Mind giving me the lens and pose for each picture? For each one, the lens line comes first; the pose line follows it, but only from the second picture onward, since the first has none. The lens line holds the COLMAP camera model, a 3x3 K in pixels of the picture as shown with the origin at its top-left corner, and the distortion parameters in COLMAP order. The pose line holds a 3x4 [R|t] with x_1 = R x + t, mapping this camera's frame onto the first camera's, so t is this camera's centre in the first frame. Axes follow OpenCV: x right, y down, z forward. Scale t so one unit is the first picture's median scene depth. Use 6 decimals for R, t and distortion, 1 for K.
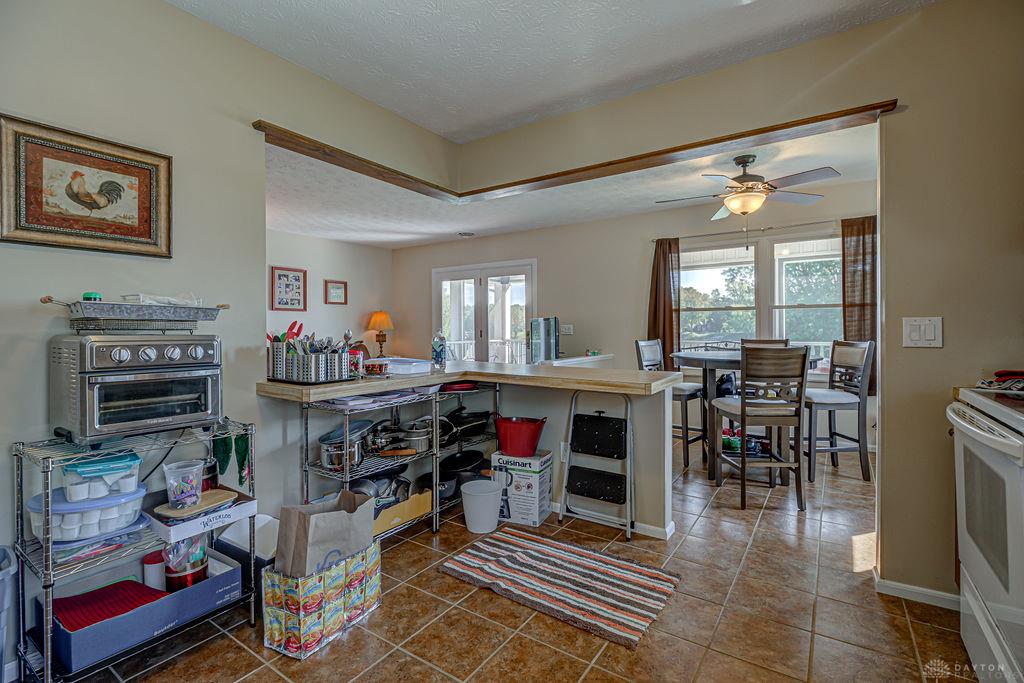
lens RADIAL K [[472.3, 0, 515.4], [0, 472.3, 327.1], [0, 0, 1]] dist [-0.004788, -0.000624]
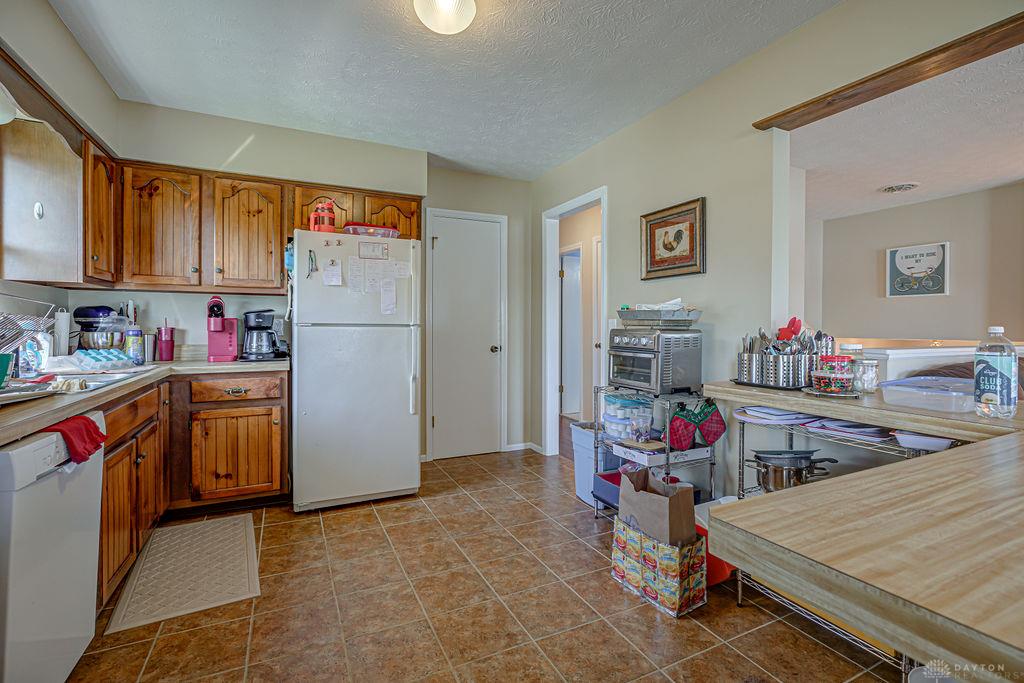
lens RADIAL K [[472.3, 0, 515.4], [0, 472.3, 327.1], [0, 0, 1]] dist [-0.004788, -0.000624]
pose [[-0.499933, 0.005562, -0.866046, 0.584819], [0.001157, 0.999983, 0.005755, 0.000327], [0.866063, 0.001875, -0.499931, 1.010880]]
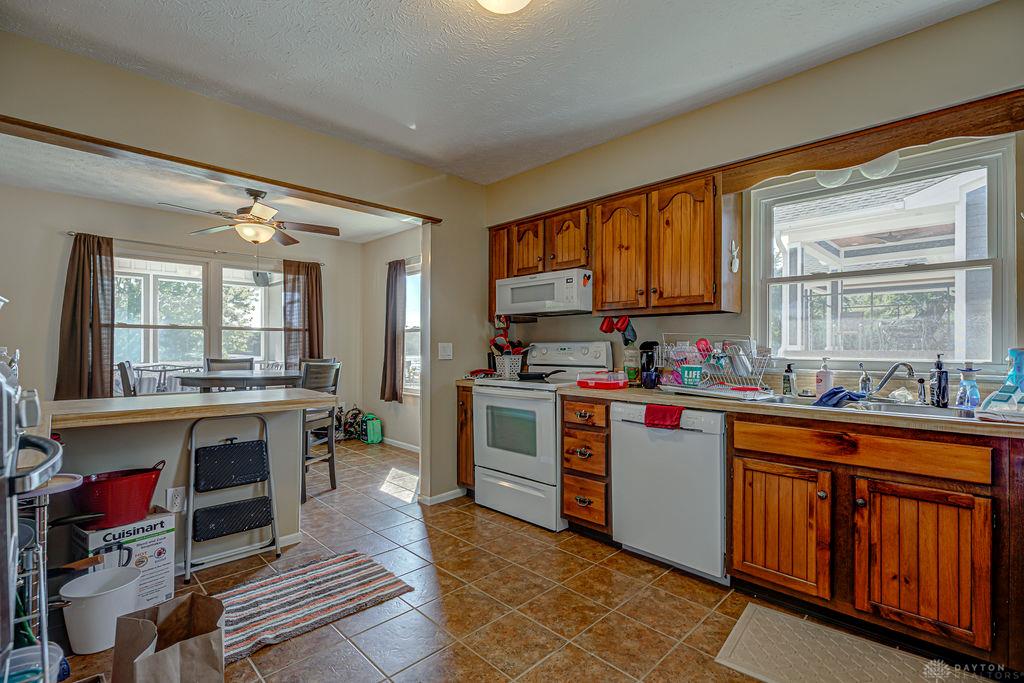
lens RADIAL K [[466.6, 0, 519.7], [0, 466.6, 336.9], [0, 0, 1]] dist [-0.003126, -0.000270]
pose [[0.183475, 0.026054, 0.982679, -0.743423], [-0.006515, 0.999659, -0.025288, -0.000209], [-0.983003, -0.001762, 0.183582, 0.337705]]
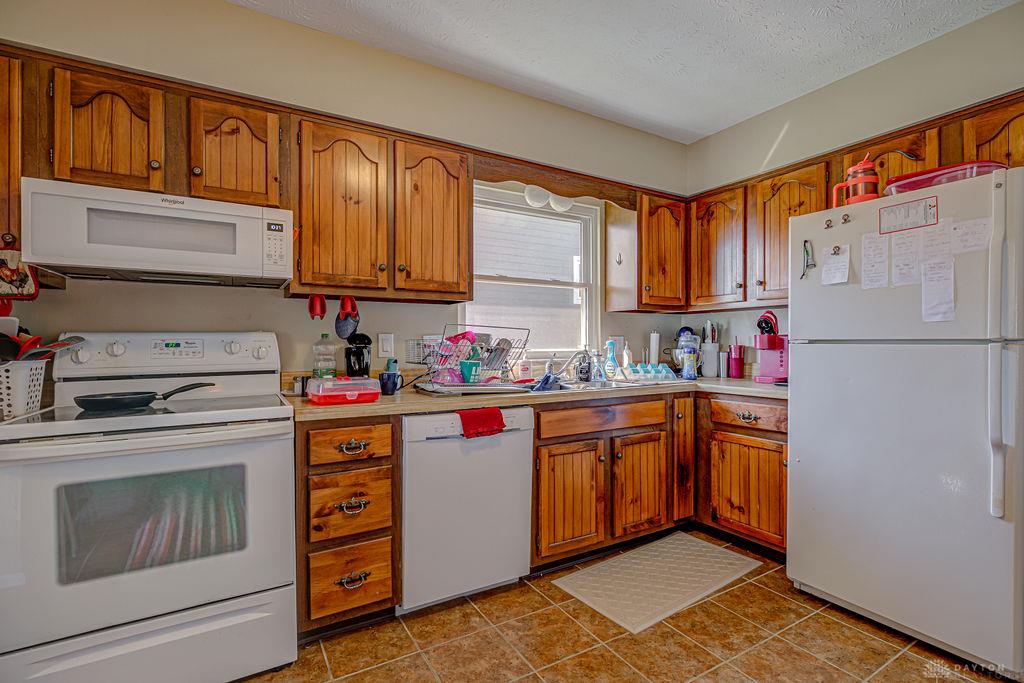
lens RADIAL K [[476.4, 0, 514.7], [0, 476.4, 338.1], [0, 0, 1]] dist [-0.003459, -0.000376]
pose [[-0.903067, 0.013388, 0.429291, -0.104562], [0.006889, 0.999837, -0.016689, 0.005951], [-0.429444, -0.012114, -0.903012, 0.998177]]
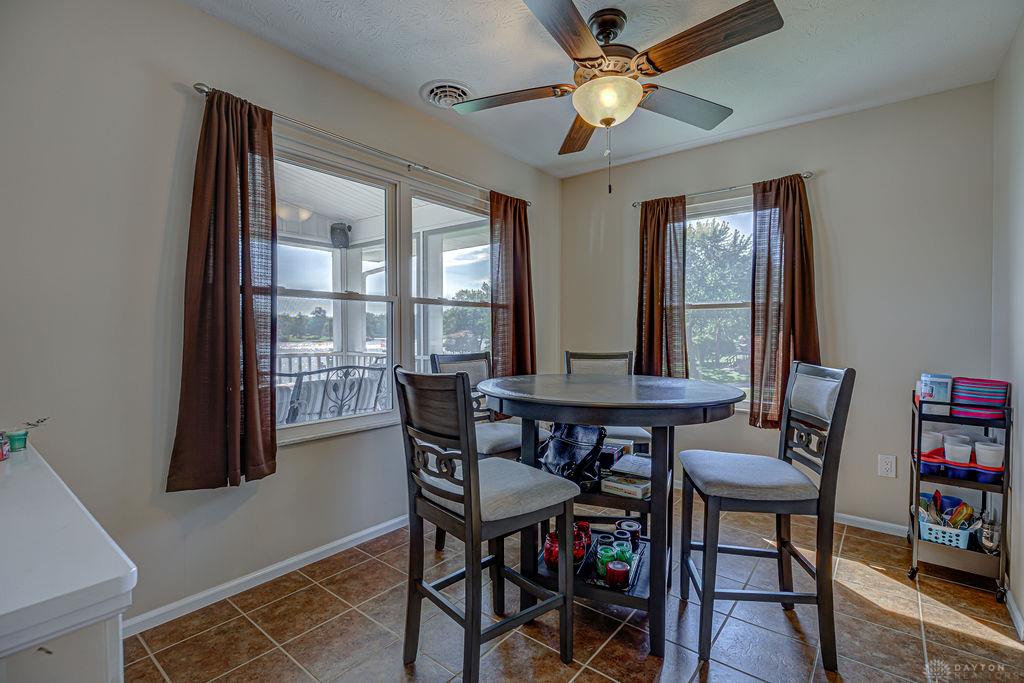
lens RADIAL K [[466.6, 0, 519.7], [0, 466.6, 336.9], [0, 0, 1]] dist [-0.003126, -0.000270]
pose [[0.069609, -0.004997, 0.997562, -0.093440], [-0.005554, 0.999970, 0.005396, 0.001816], [-0.997559, -0.005916, 0.069579, 1.756411]]
